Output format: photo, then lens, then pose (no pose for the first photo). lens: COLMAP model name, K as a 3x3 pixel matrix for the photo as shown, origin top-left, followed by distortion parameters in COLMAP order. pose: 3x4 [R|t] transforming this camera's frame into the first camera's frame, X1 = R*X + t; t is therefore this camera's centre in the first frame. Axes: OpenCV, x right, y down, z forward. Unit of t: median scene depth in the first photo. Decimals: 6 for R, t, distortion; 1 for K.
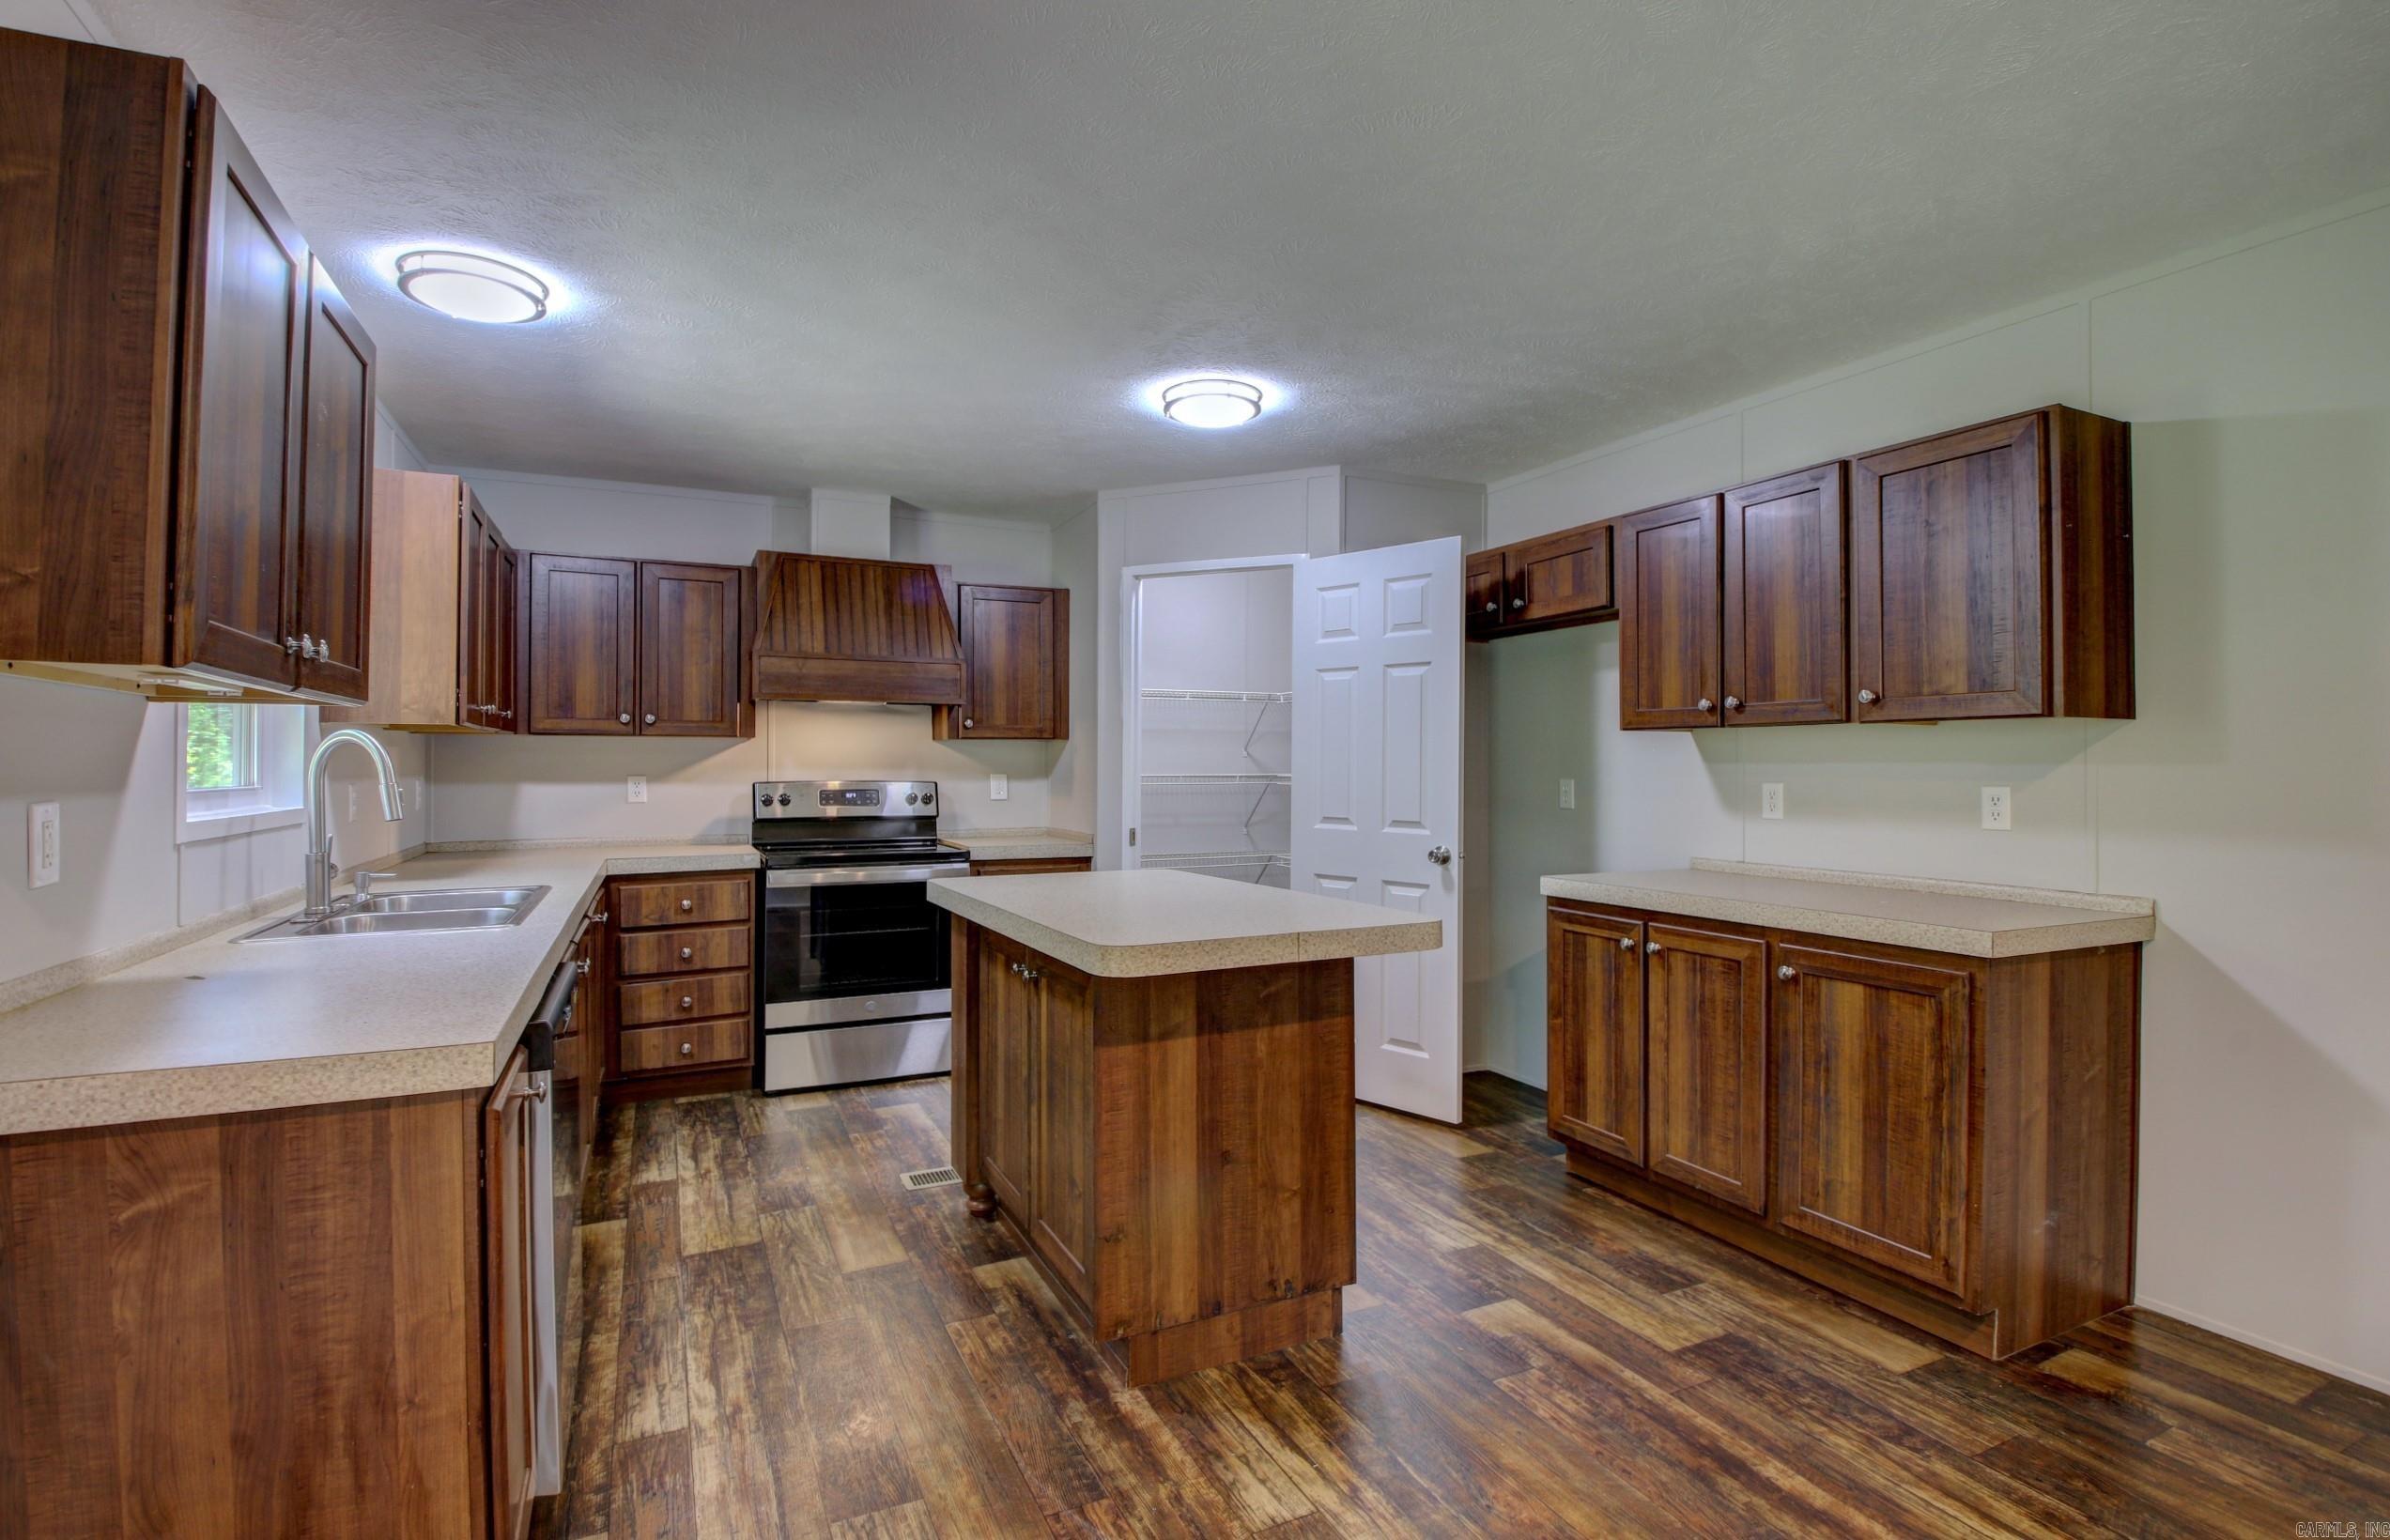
lens RADIAL K [[1124.5, 0, 1194.4], [0, 1124.5, 737.3], [0, 0, 1]] dist [-0.003529, -0.000543]
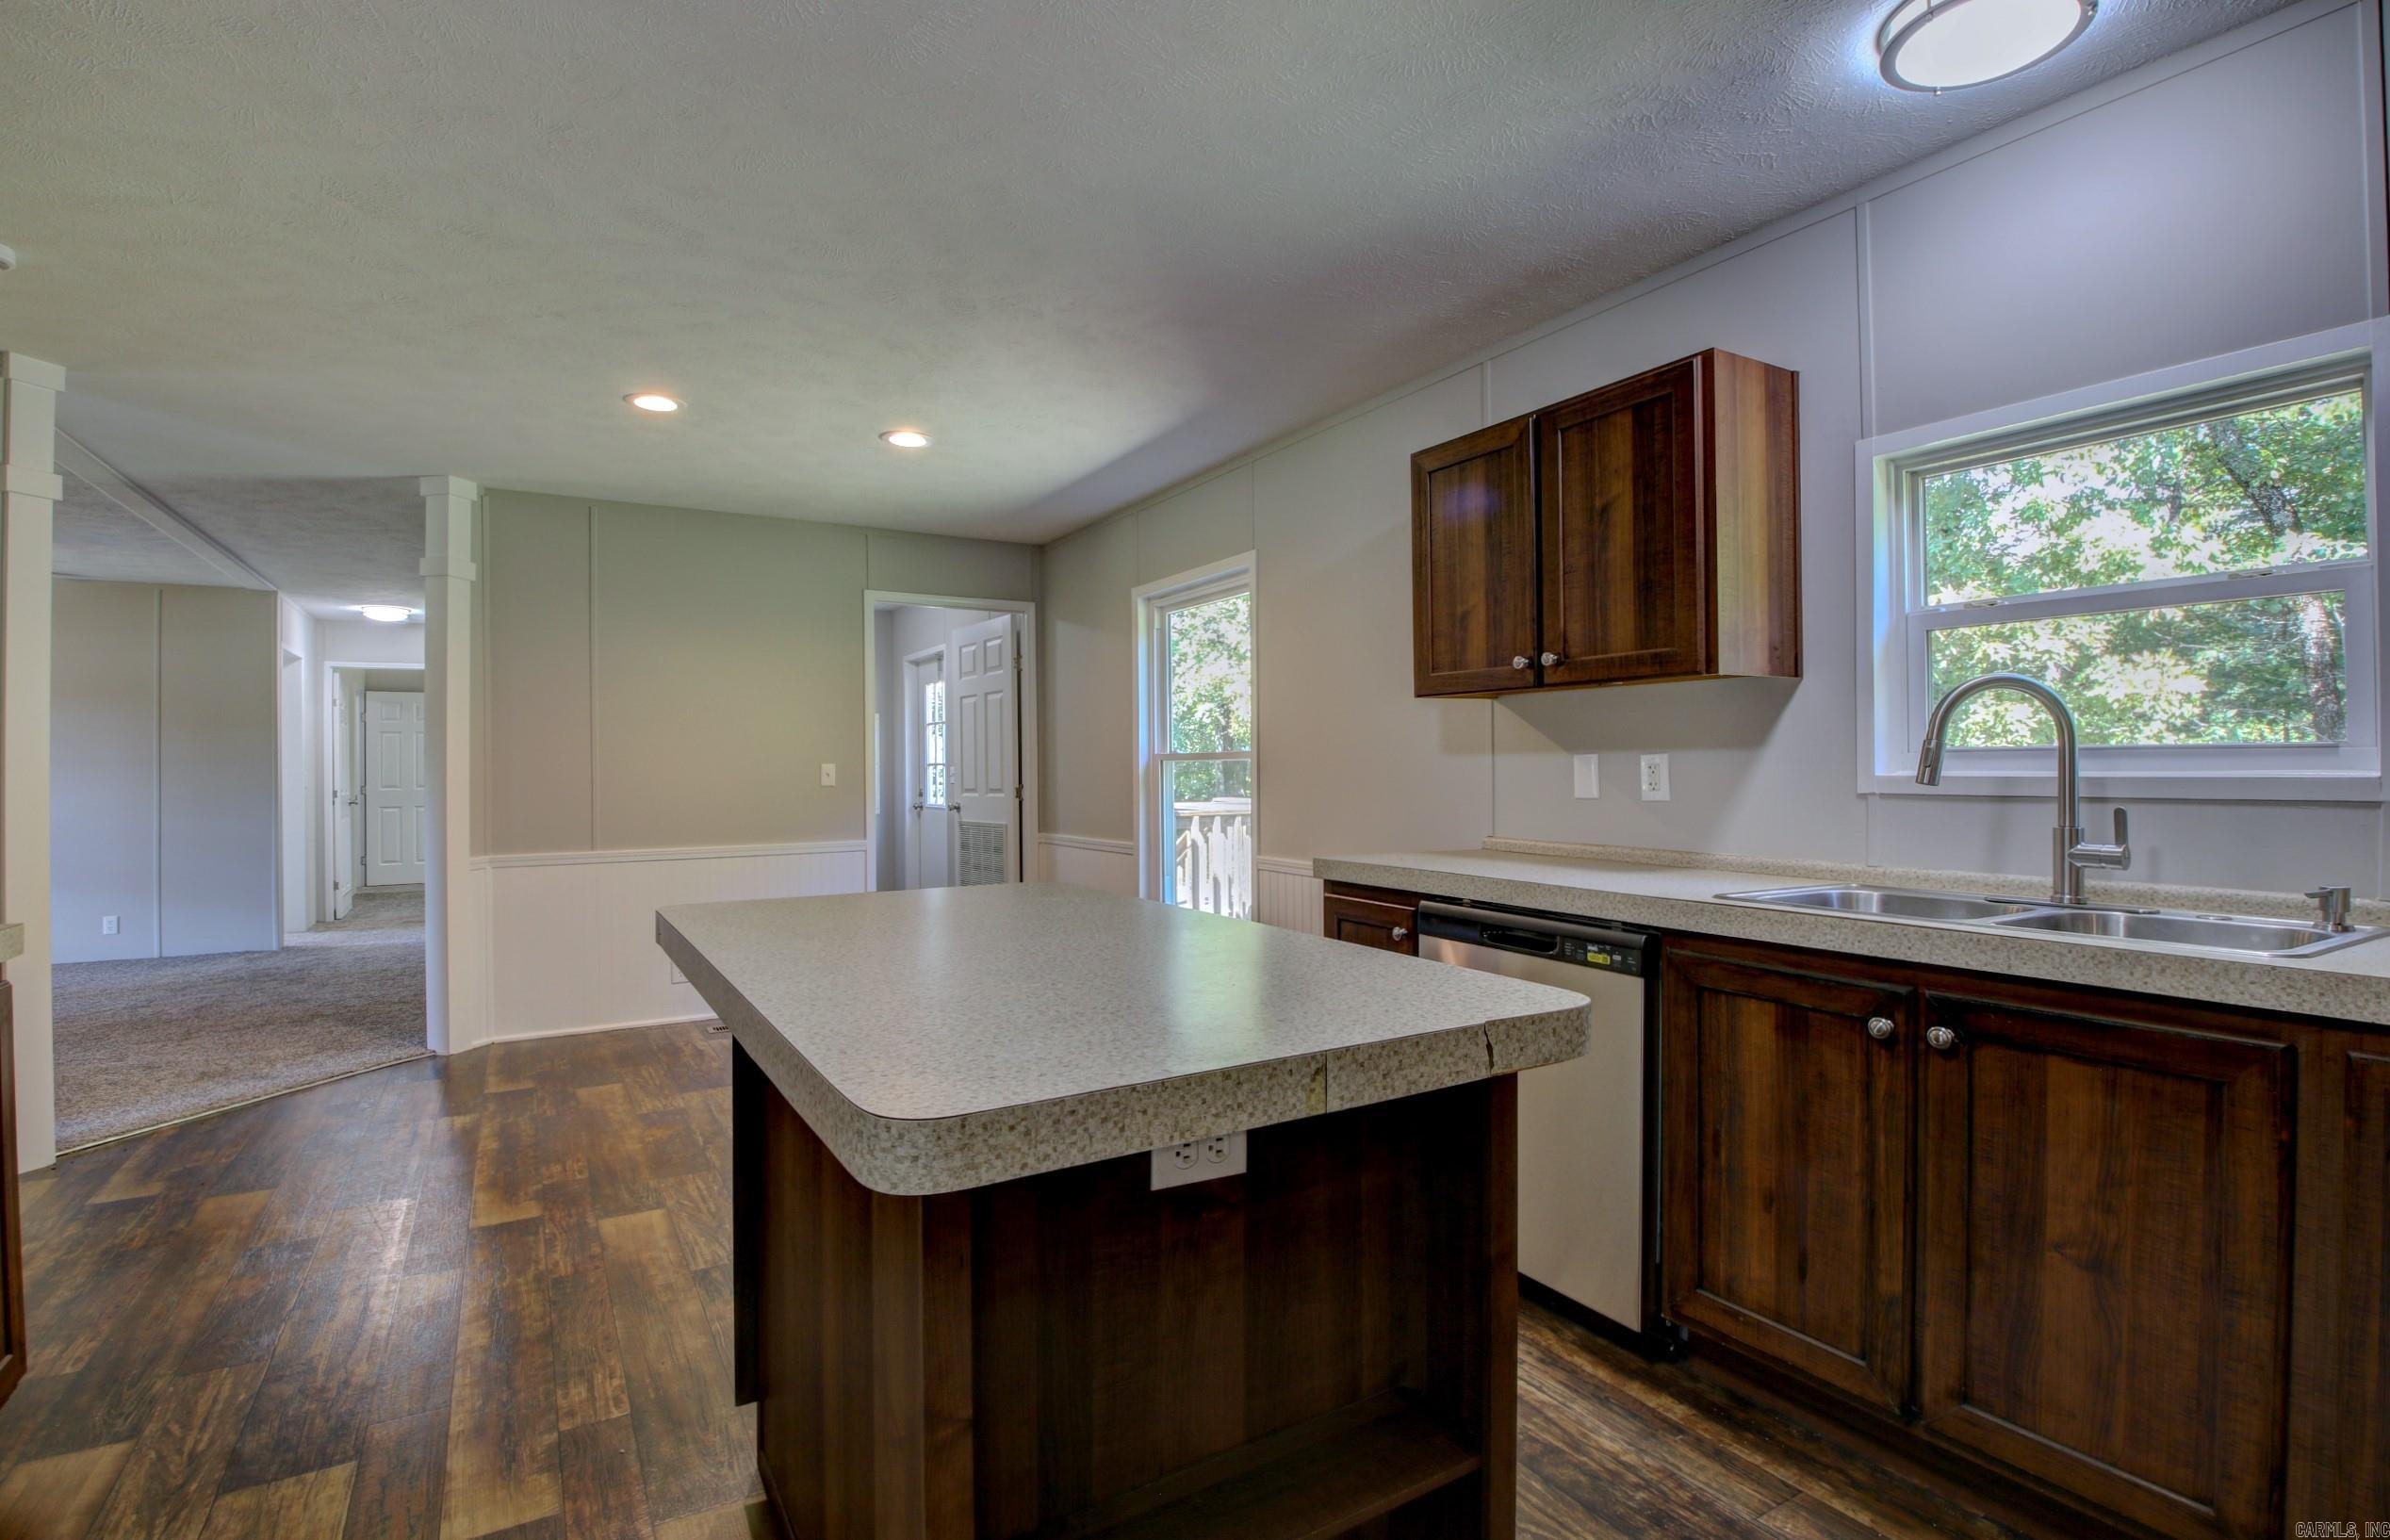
lens RADIAL K [[1125.7, 0, 1188.3], [0, 1125.7, 769.0], [0, 0, 1]] dist [-0.015759, -0.001727]
pose [[-0.995493, 0.009369, -0.094373, -0.094902], [0.011236, 0.999751, -0.019264, 0.075376], [0.094170, -0.020238, -0.995350, 1.815031]]
